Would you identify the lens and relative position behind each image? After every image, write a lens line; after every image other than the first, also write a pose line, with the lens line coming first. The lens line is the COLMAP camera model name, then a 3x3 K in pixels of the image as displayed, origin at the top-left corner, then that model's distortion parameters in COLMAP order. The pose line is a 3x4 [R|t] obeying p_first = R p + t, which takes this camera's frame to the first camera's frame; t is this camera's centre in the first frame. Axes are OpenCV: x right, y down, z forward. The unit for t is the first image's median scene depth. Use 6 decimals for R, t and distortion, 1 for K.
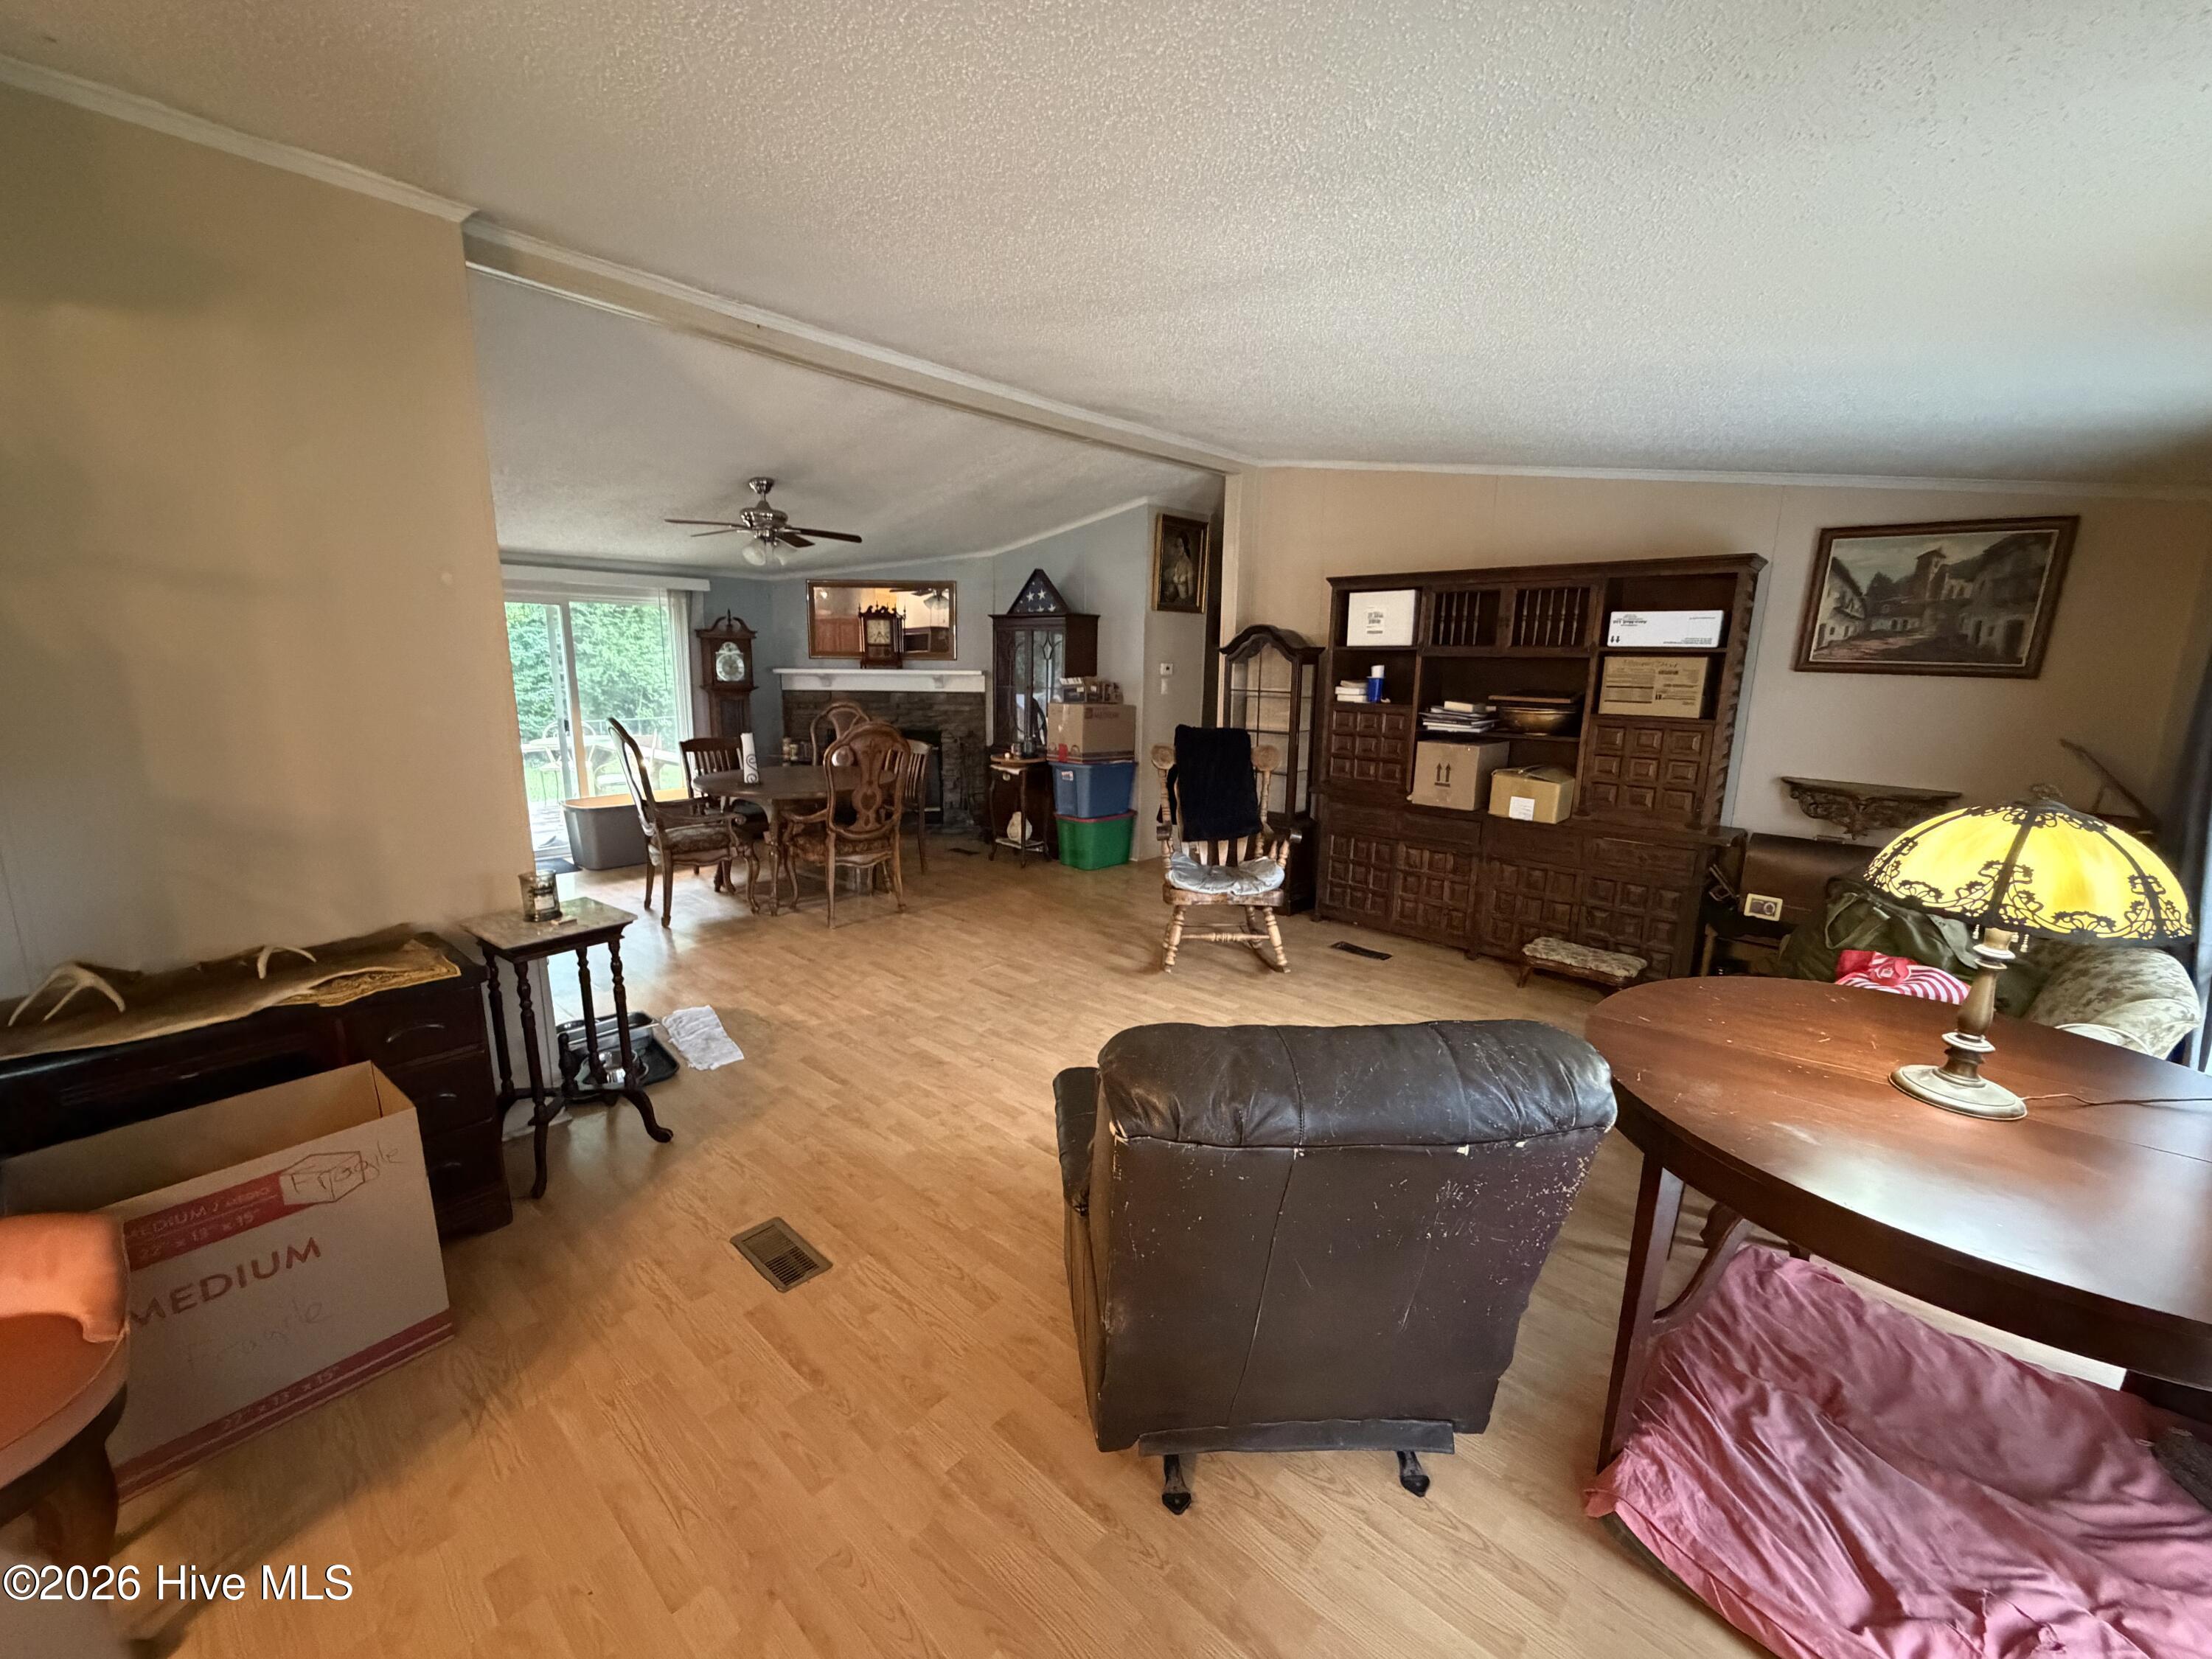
lens RADIAL K [[877.1, 0, 1101.7], [0, 877.1, 833.7], [0, 0, 1]] dist [-0.001982, 0.000398]
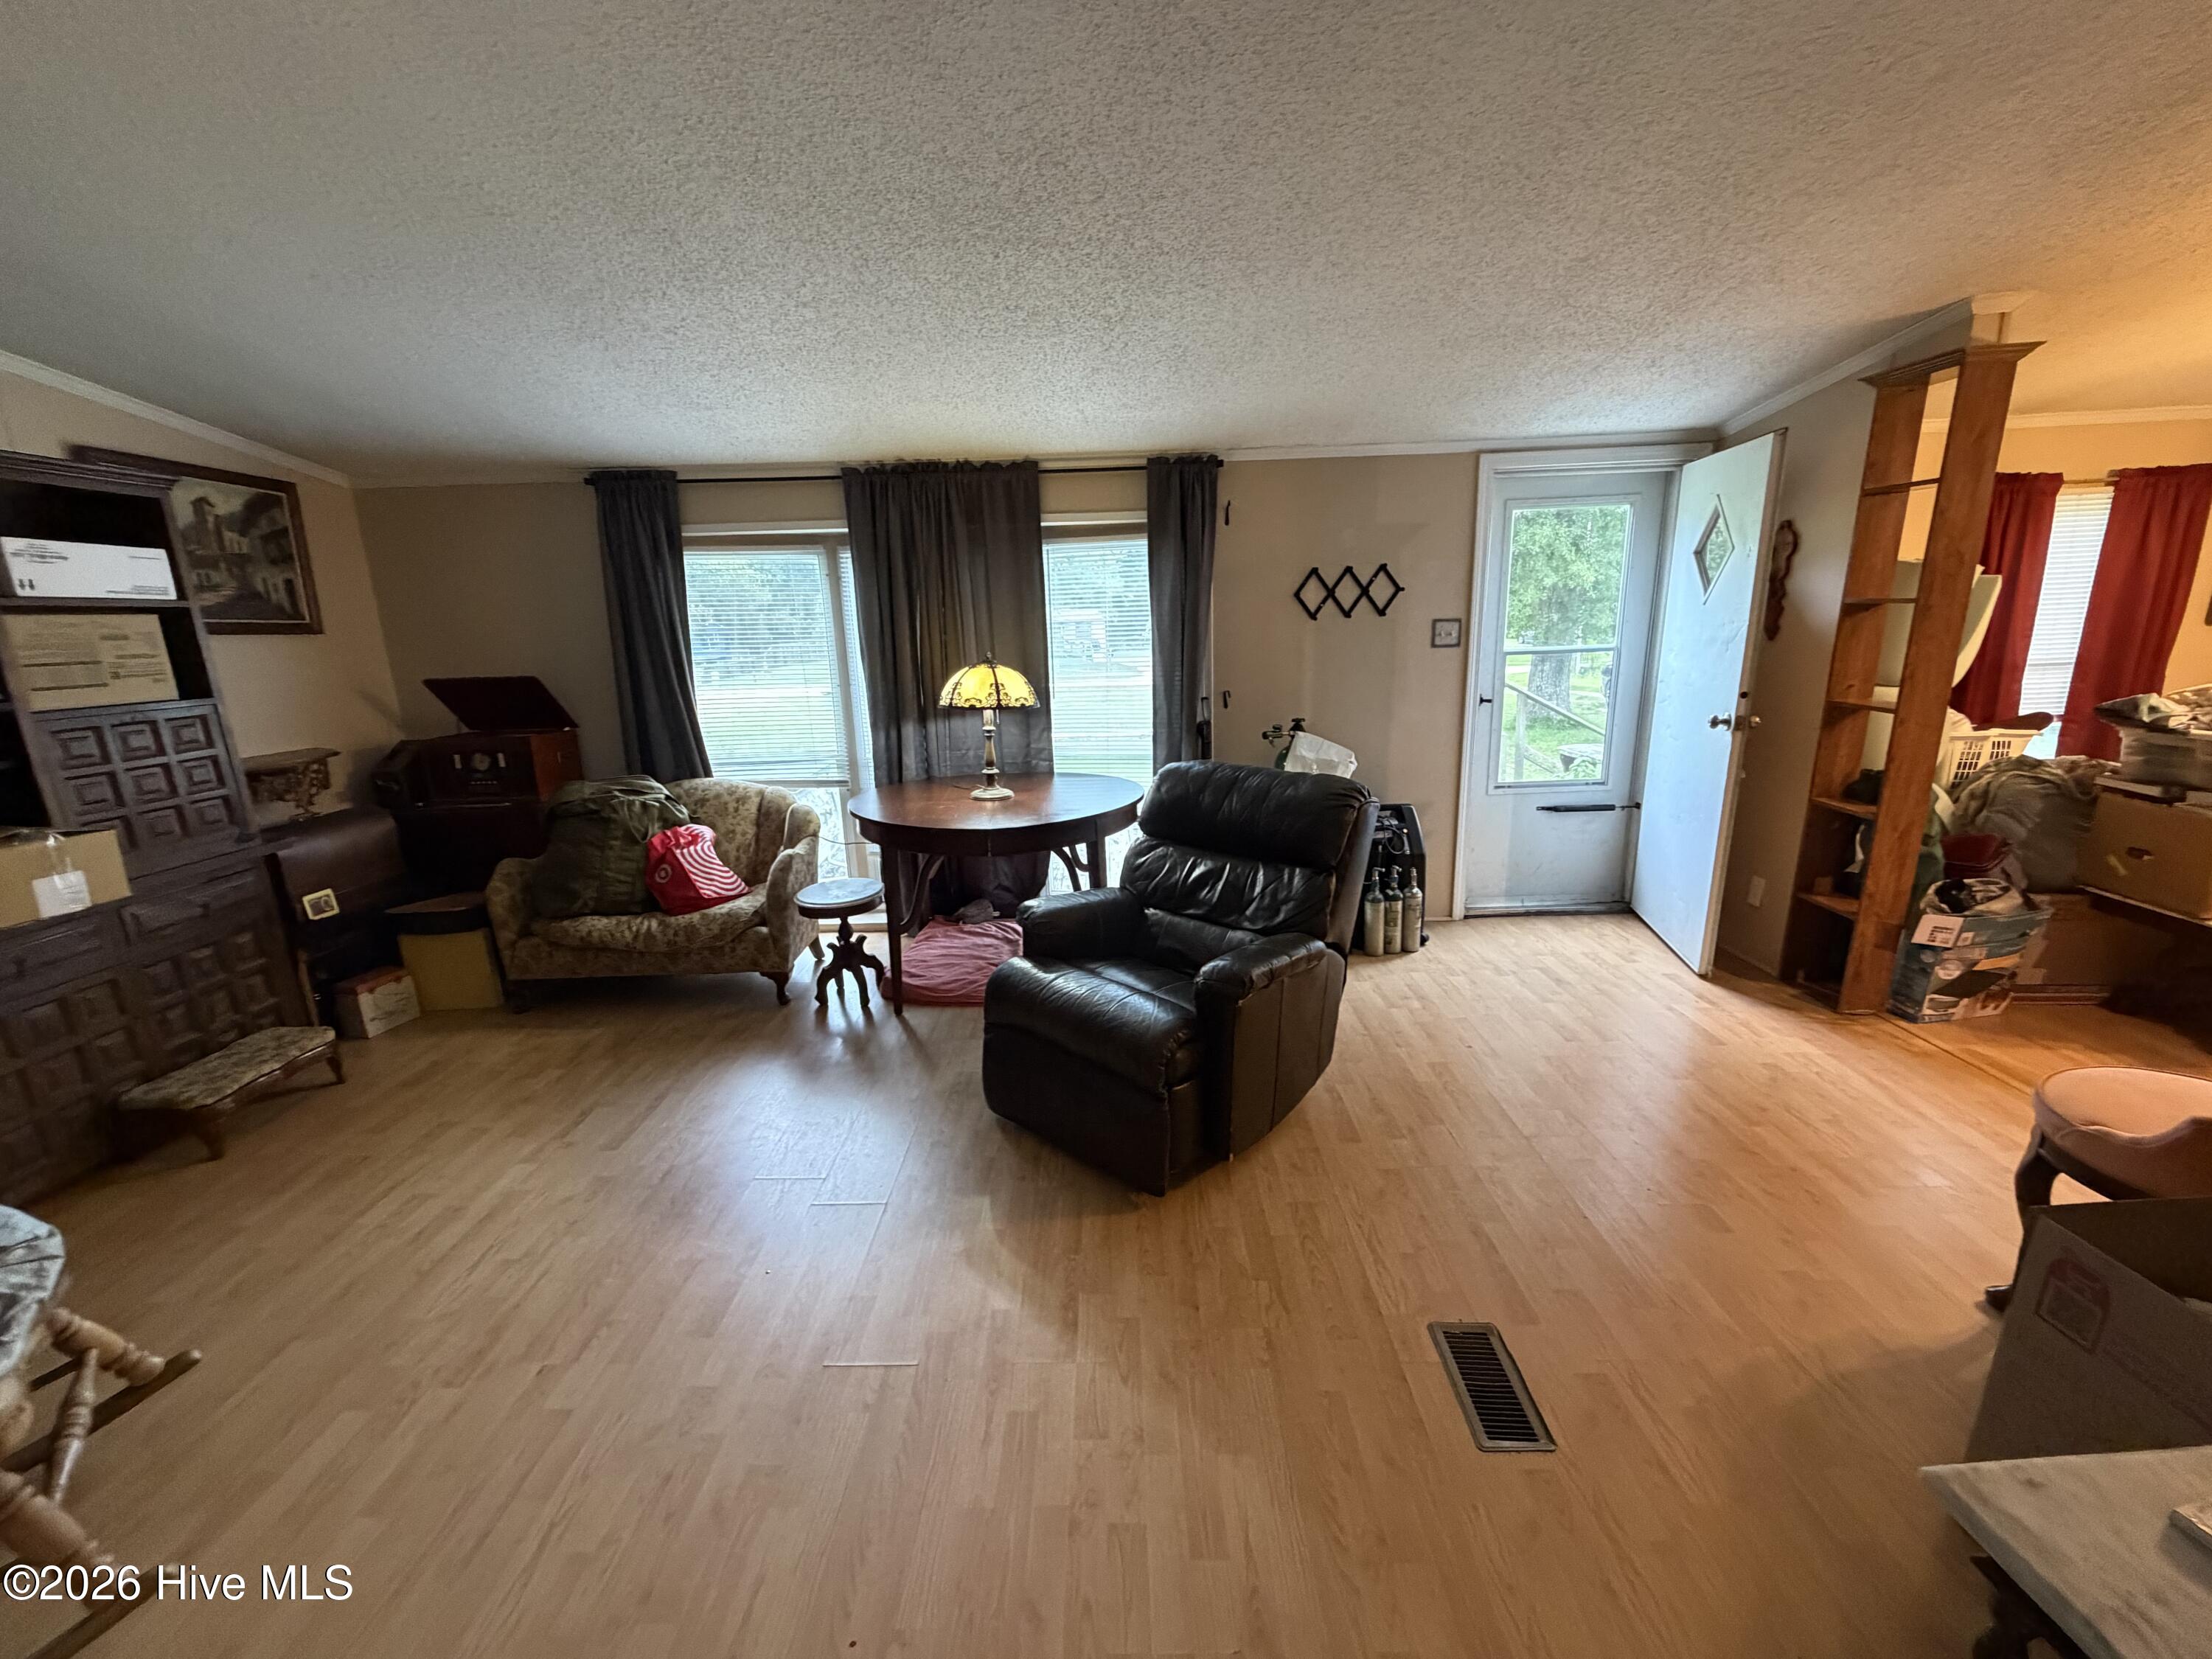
lens RADIAL K [[877.1, 0, 1100.2], [0, 877.1, 829.2], [0, 0, 1]] dist [-0.001982, 0.000398]
pose [[-0.660347, -0.169926, 0.731483, -0.365135], [0.171179, 0.914359, 0.366941, -0.166633], [-0.731190, 0.367523, -0.574706, 0.889239]]
